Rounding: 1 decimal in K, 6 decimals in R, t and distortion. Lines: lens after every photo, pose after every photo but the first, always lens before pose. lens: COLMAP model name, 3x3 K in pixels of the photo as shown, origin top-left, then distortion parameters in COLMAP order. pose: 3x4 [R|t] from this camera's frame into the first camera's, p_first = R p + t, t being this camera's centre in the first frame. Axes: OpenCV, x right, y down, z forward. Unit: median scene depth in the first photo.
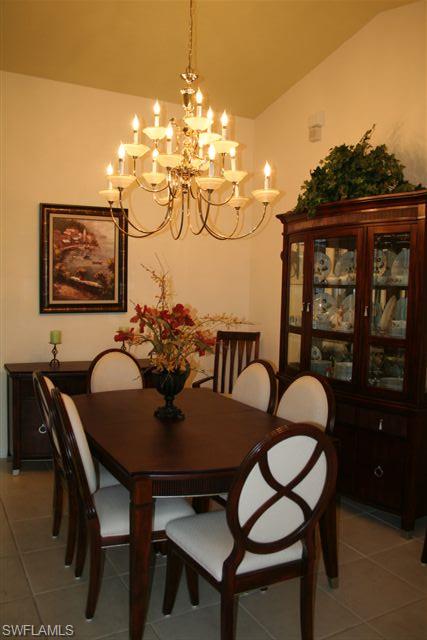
lens RADIAL K [[528.0, 0, 213.5], [0, 528.0, 320.0], [0, 0, 1]] dist [-0.172708, 0.161397]
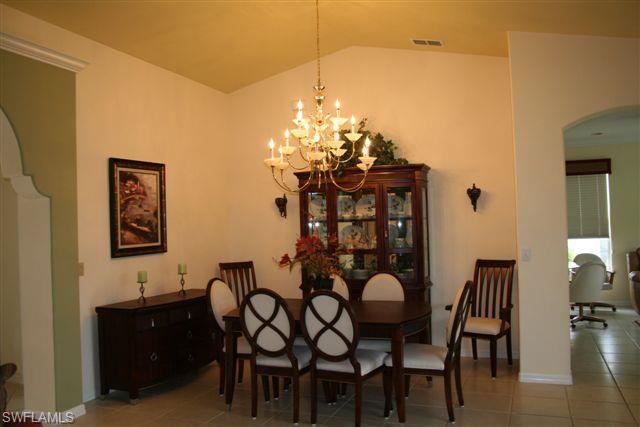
lens RADIAL K [[528.0, 0, 320.0], [0, 528.0, 213.5], [0, 0, 1]] dist [-0.172708, 0.161397]
pose [[0.769863, -0.035288, 0.637233, -0.667383], [0.092938, 0.994025, -0.057236, -0.002910], [-0.631406, 0.103287, 0.768543, -0.113656]]
